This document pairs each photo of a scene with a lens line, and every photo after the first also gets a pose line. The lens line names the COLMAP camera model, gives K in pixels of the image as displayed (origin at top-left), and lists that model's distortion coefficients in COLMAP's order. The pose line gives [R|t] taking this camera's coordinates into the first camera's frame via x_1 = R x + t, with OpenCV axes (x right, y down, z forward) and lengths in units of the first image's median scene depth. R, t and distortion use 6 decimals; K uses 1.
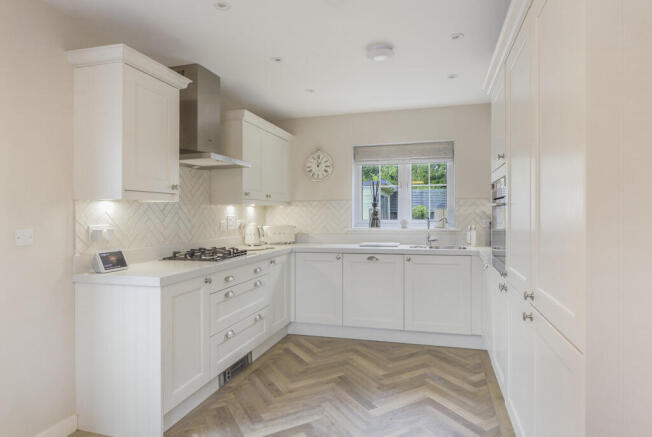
lens RADIAL K [[345.4, 0, 326.9], [0, 345.4, 198.6], [0, 0, 1]] dist [0.001257, -0.029584]
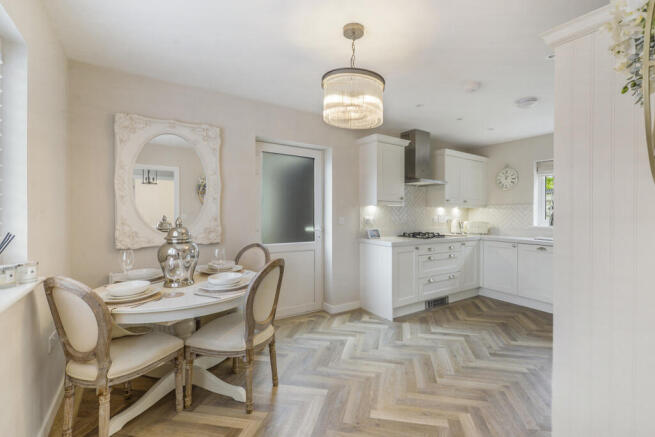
lens RADIAL K [[268.8, 0, 342.2], [0, 268.8, 216.2], [0, 0, 1]] dist [-0.000563, -0.000043]
pose [[0.748128, 0.028516, -0.662941, 0.244679], [0.011510, 0.998368, 0.055933, -0.017581], [0.663455, -0.049475, 0.746579, -0.277609]]
